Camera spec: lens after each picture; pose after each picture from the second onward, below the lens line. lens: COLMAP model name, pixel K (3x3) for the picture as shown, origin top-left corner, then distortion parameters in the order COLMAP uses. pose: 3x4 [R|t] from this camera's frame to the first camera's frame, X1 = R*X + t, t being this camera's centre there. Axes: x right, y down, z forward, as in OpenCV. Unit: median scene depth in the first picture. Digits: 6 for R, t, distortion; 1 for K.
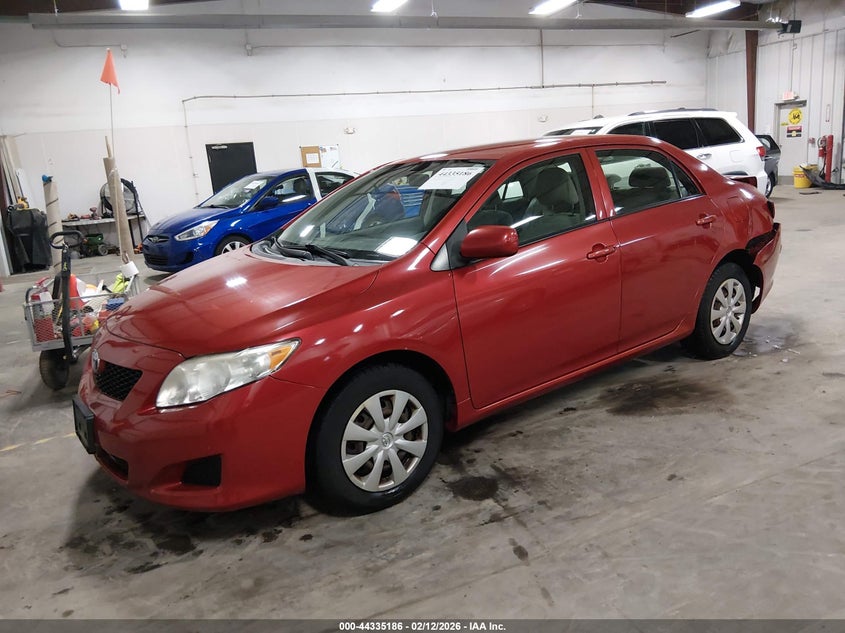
lens RADIAL K [[643.1, 0, 422.5], [0, 643.1, 316.5], [0, 0, 1]] dist [0.142661, -0.205297]
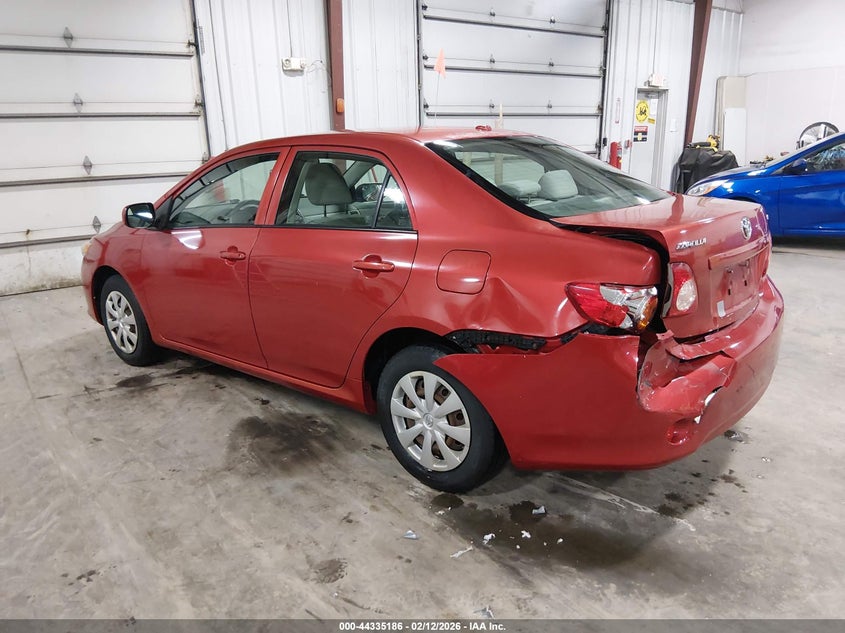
lens RADIAL K [[643.1, 0, 422.5], [0, 643.1, 316.5], [0, 0, 1]] dist [0.142661, -0.205297]
pose [[0.185102, 0.314972, -0.930876, 1.261535], [-0.202790, 0.939100, 0.277431, -0.340702], [0.961568, 0.137419, 0.237702, 1.035284]]
